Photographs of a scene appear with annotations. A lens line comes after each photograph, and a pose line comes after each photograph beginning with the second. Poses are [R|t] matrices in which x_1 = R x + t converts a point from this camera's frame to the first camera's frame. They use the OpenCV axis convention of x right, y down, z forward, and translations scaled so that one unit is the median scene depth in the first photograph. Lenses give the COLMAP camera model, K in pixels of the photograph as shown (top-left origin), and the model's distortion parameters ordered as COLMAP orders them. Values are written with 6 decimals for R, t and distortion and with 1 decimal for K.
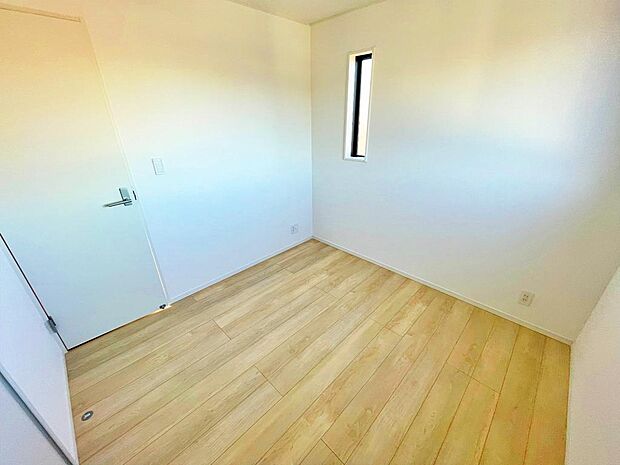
lens RADIAL K [[250.2, 0, 309.2], [0, 250.2, 230.8], [0, 0, 1]] dist [-0.004285, 0.000262]
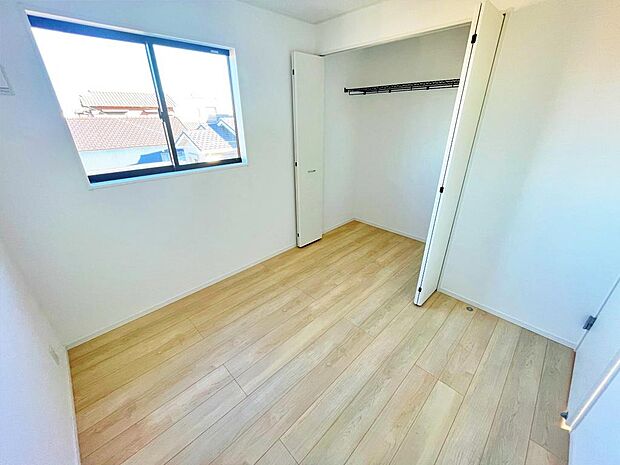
lens RADIAL K [[250.2, 0, 309.9], [0, 250.2, 230.8], [0, 0, 1]] dist [-0.004285, 0.000262]
pose [[-0.999566, 0.020632, 0.021006, 0.030191], [0.029391, 0.656629, 0.753641, -0.521814], [0.001756, 0.753932, -0.656950, 1.144562]]
